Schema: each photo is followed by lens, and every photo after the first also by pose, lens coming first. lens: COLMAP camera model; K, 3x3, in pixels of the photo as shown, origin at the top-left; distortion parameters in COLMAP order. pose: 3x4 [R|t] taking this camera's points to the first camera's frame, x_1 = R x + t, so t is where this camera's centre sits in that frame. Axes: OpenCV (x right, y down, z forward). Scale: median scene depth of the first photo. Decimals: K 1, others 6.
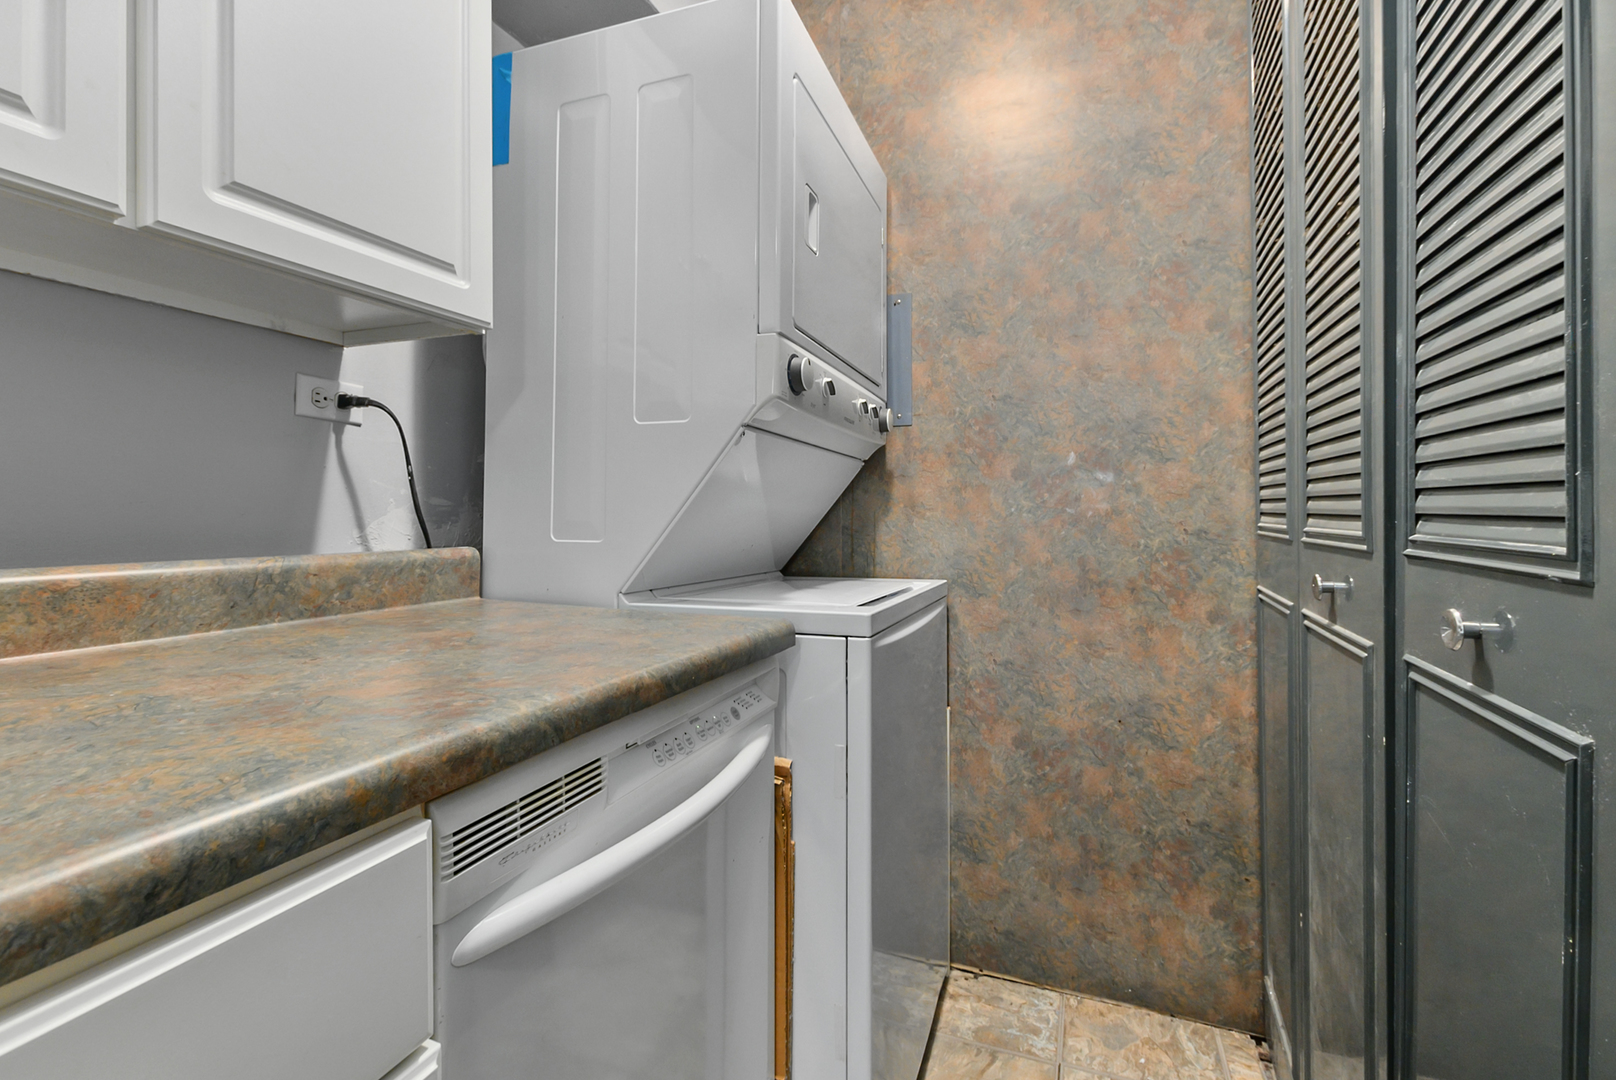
lens RADIAL K [[718.8, 0, 822.3], [0, 718.8, 484.3], [0, 0, 1]] dist [0.002680, -0.001251]
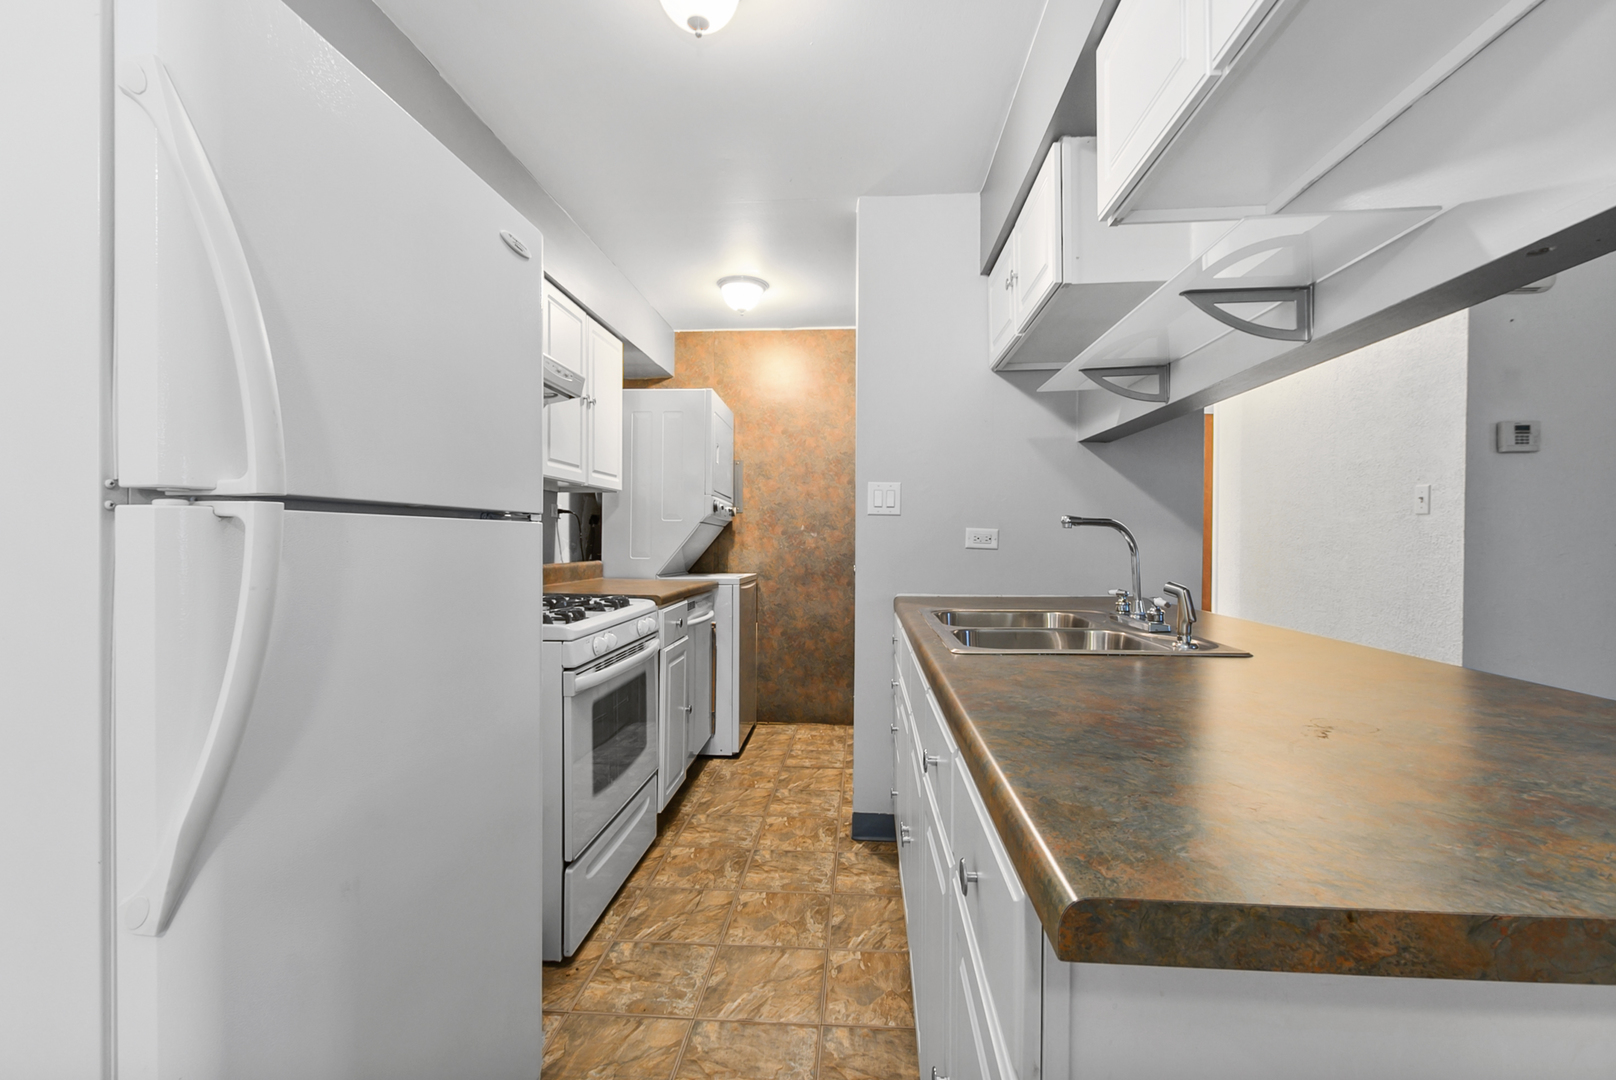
lens RADIAL K [[718.8, 0, 809.9], [0, 718.8, 539.5], [0, 0, 1]] dist [0.002680, -0.001251]
pose [[0.957845, 0.000437, 0.287284, -0.397484], [-0.009922, 0.999453, 0.031559, -0.075581], [-0.287113, -0.033079, 0.957325, -1.574400]]
